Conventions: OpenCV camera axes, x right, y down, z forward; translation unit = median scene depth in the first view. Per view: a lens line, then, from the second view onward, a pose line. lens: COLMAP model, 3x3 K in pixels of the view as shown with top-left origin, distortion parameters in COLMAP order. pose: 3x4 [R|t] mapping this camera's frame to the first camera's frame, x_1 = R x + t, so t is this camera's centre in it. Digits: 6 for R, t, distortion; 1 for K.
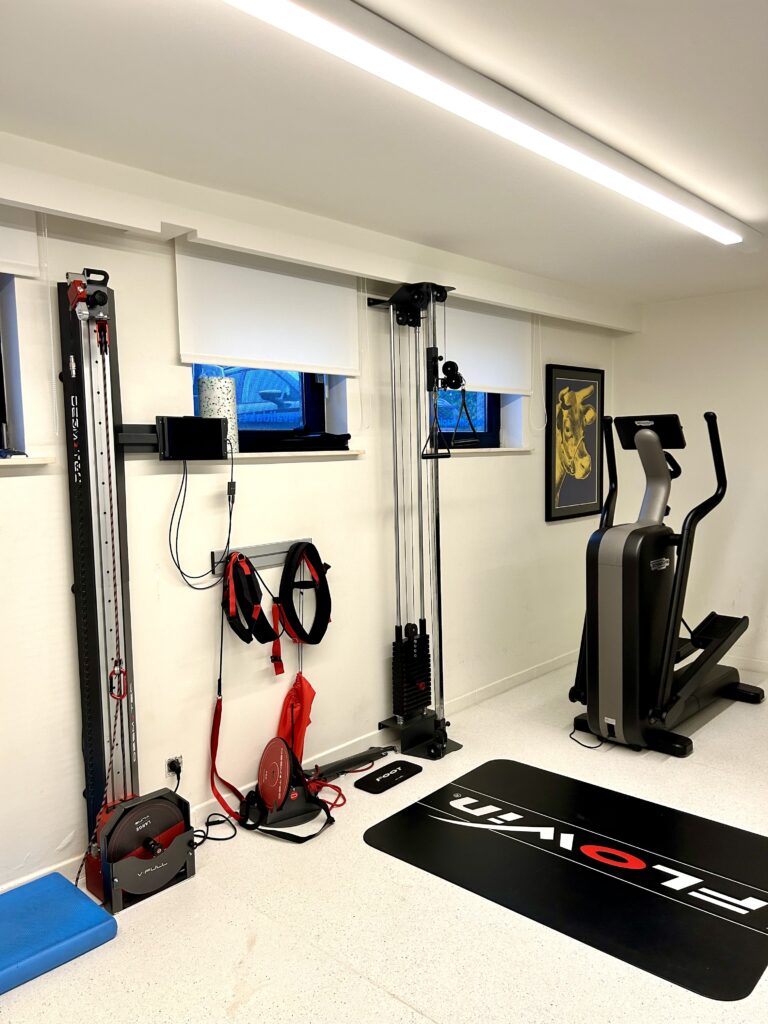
lens RADIAL K [[777.3, 0, 382.8], [0, 777.3, 517.0], [0, 0, 1]] dist [0.033425, -0.043705]
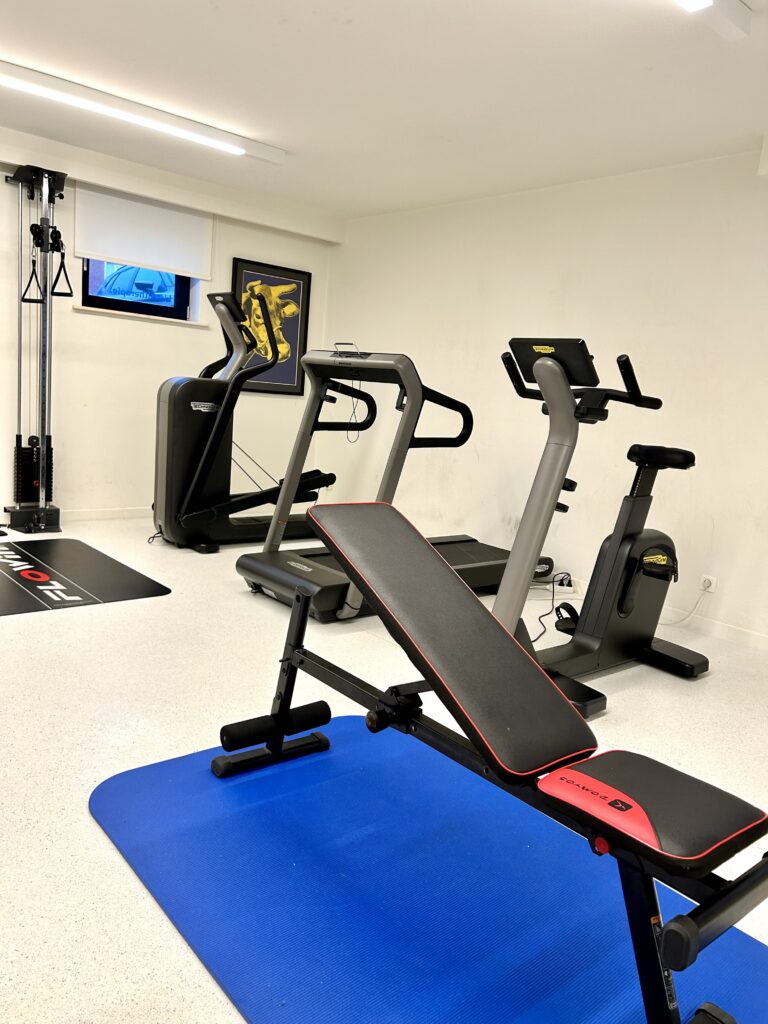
lens RADIAL K [[777.3, 0, 385.9], [0, 777.3, 509.6], [0, 0, 1]] dist [0.033425, -0.043705]
pose [[0.989707, 0.123729, -0.071912, 0.562284], [-0.118609, 0.990357, 0.071586, 0.074191], [0.080076, -0.062320, 0.994839, -0.203928]]
